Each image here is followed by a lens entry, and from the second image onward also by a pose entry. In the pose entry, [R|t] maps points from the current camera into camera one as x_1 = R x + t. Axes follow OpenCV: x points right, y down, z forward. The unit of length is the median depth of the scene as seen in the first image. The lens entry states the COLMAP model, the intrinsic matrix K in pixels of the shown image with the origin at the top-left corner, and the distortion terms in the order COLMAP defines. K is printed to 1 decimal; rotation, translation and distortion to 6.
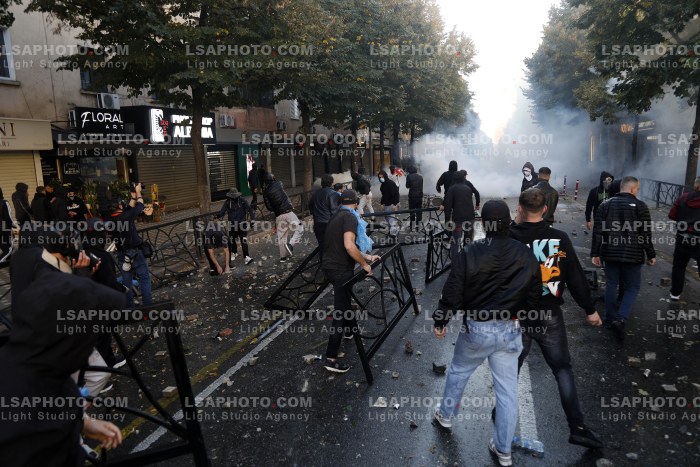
lens RADIAL K [[477.8, 0, 350.8], [0, 477.8, 233.9], [0, 0, 1]] dist [-0.118491, 0.072870]
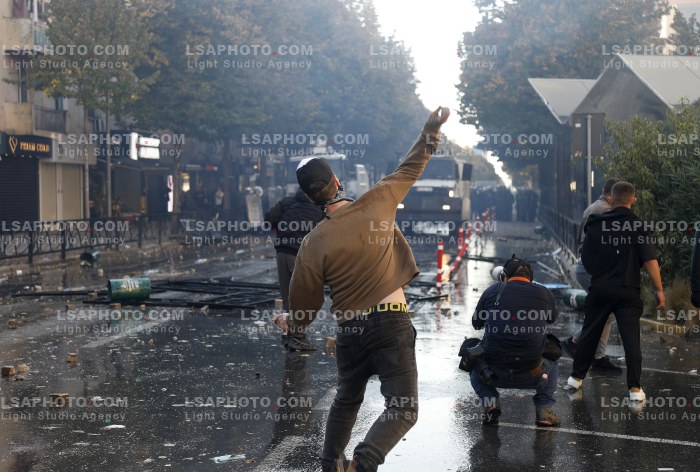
lens RADIAL K [[1275.7, 0, 350.0], [0, 1275.7, 236.0], [0, 0, 1]] dist [0.220244, 0.096940]
pose [[0.986609, 0.025191, 0.161145, -0.387786], [-0.003267, 0.990855, -0.134894, 0.406386], [-0.163069, 0.132561, 0.977669, -2.131894]]
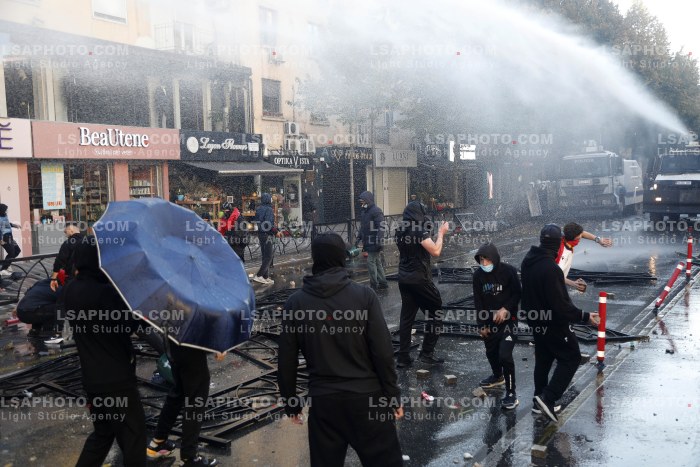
lens RADIAL K [[805.4, 0, 350.0], [0, 805.4, 233.5], [0, 0, 1]] dist [0.072123, 0.066271]
pose [[0.977184, 0.023429, -0.211099, -0.176147], [-0.043301, 0.994999, -0.090009, 0.276589], [0.207934, 0.097096, 0.973312, -1.562977]]
